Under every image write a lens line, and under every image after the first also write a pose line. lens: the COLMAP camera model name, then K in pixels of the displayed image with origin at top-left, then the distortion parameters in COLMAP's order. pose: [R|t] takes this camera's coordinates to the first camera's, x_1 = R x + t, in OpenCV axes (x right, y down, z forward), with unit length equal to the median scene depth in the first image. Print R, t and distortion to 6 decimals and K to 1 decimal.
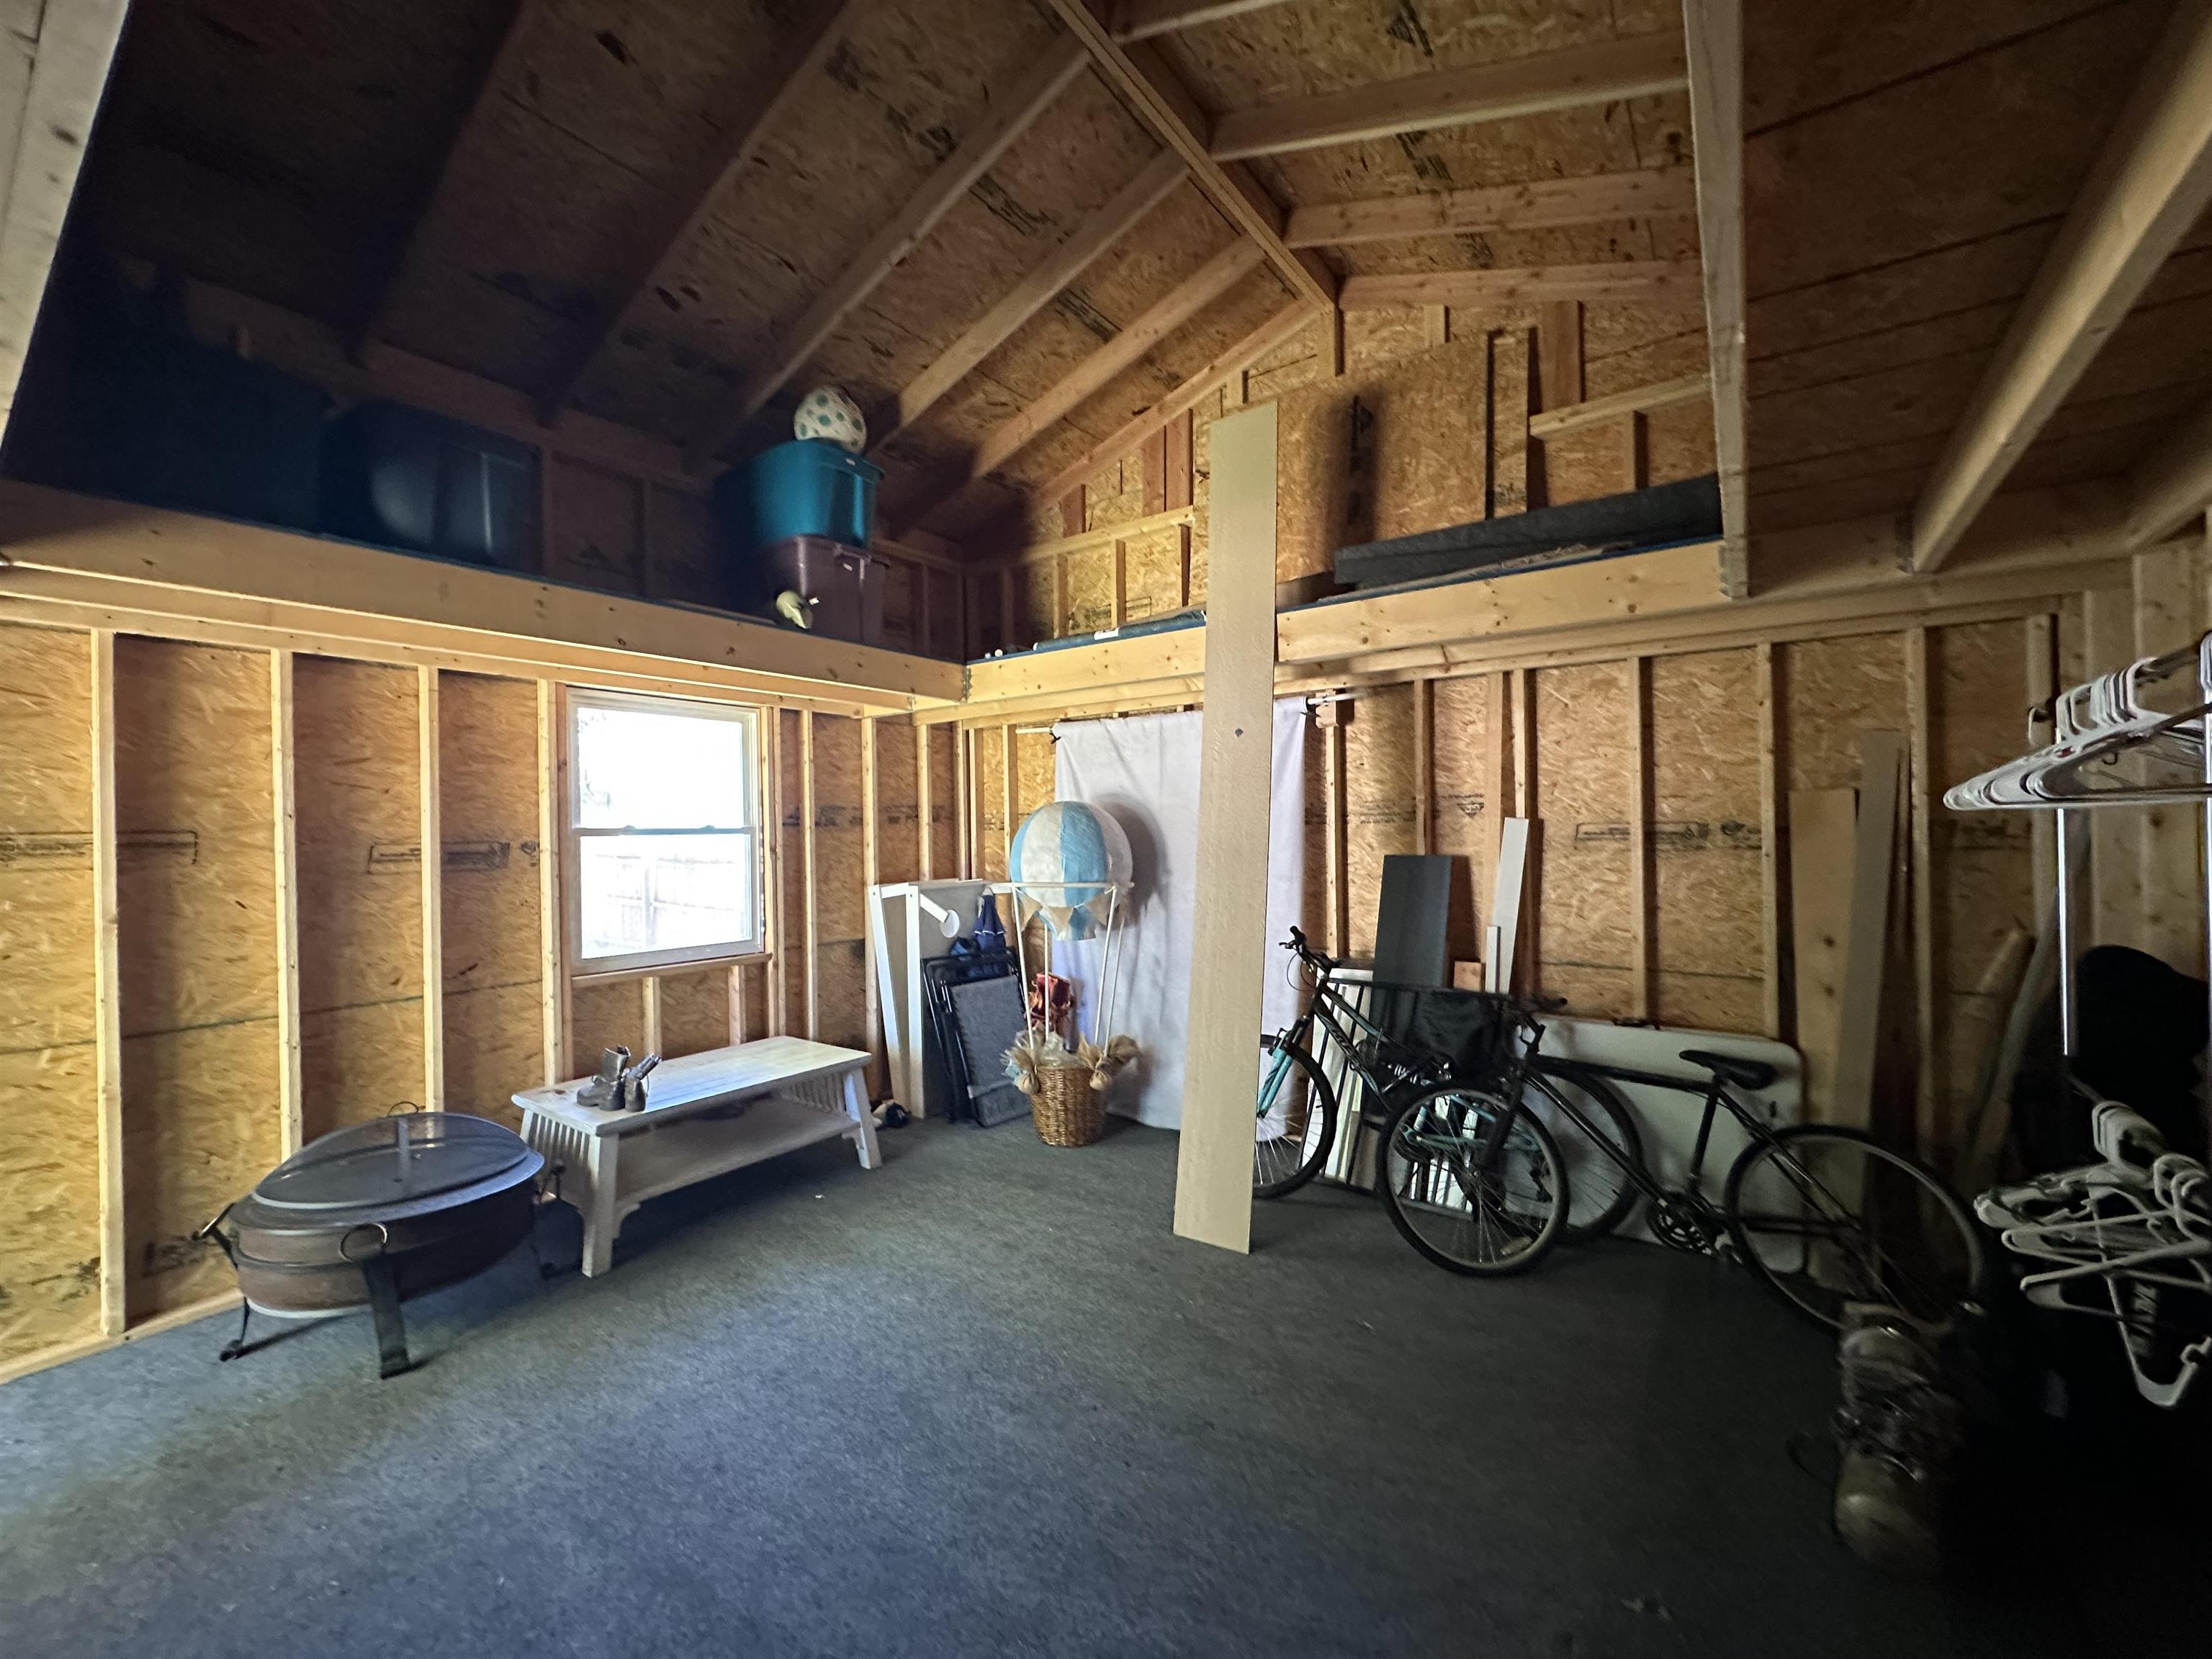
lens RADIAL K [[884.1, 0, 1106.0], [0, 884.1, 829.5], [0, 0, 1]] dist [-0.001742, 0.000049]
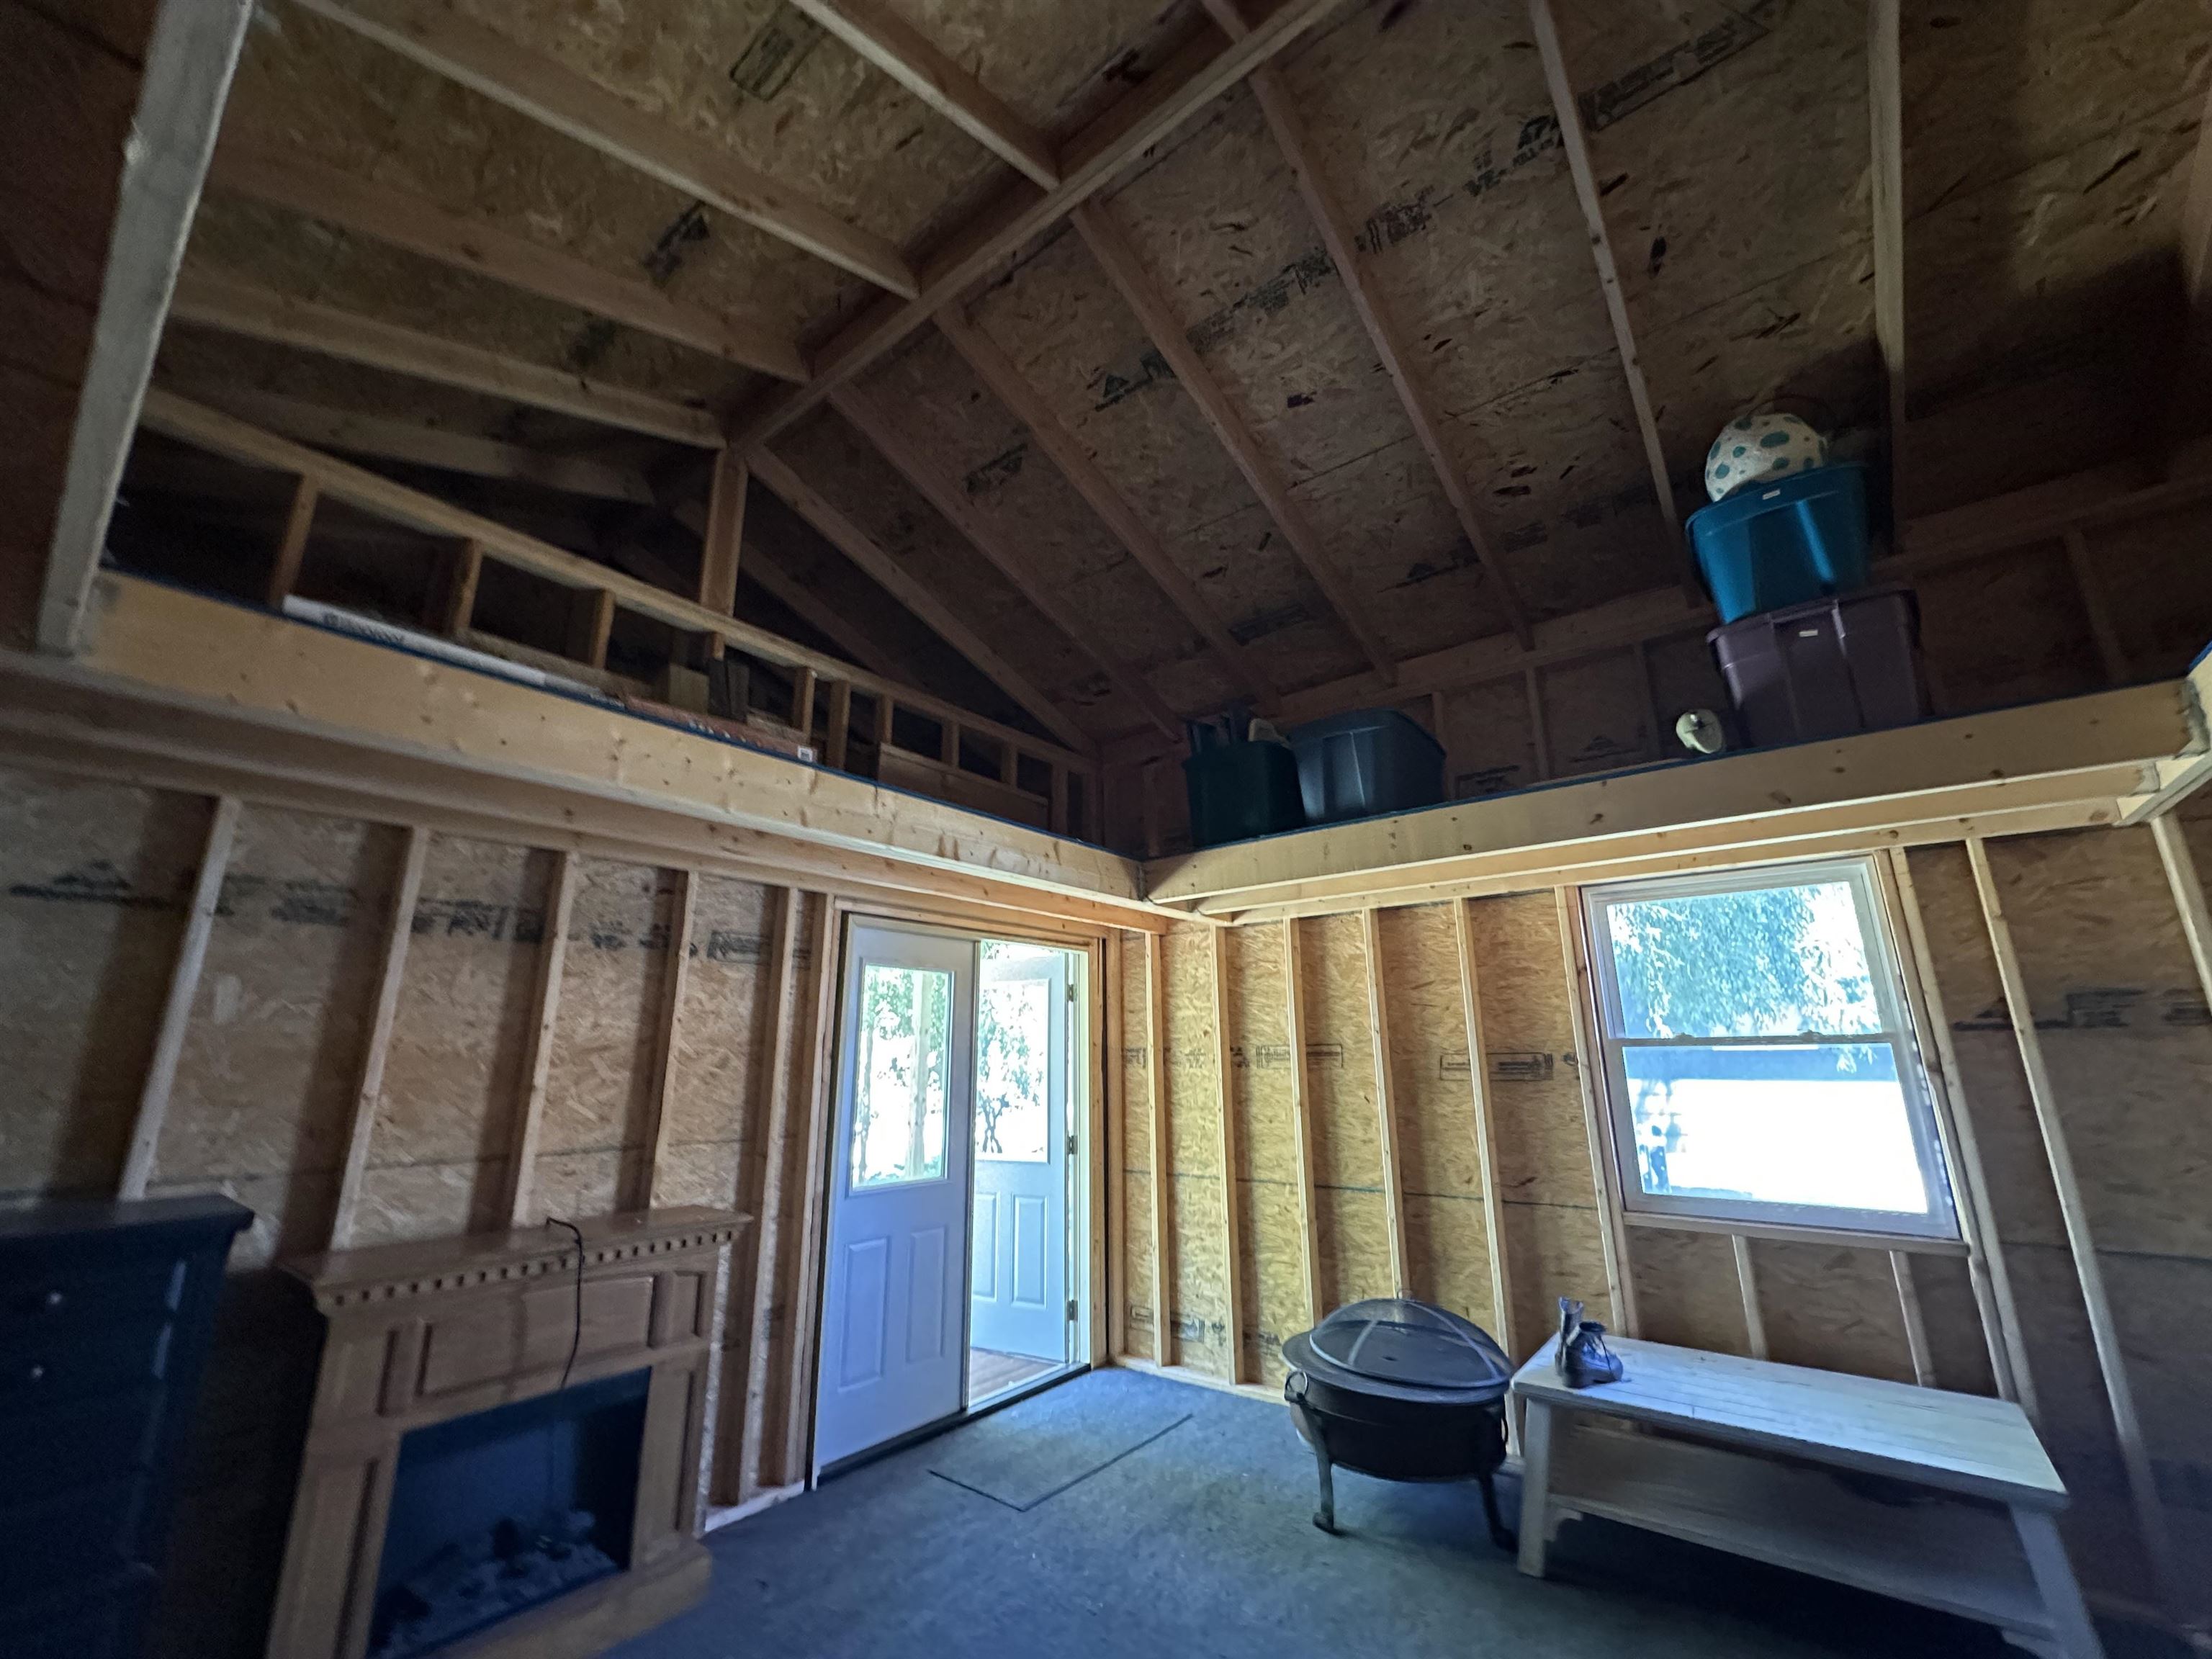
lens RADIAL K [[884.1, 0, 1106.0], [0, 884.1, 829.5], [0, 0, 1]] dist [-0.001742, 0.000049]
pose [[-0.038994, -0.236720, -0.970795, 0.406629], [0.009709, 0.971398, -0.237257, 0.000754], [0.999192, -0.018677, -0.035581, 0.582571]]
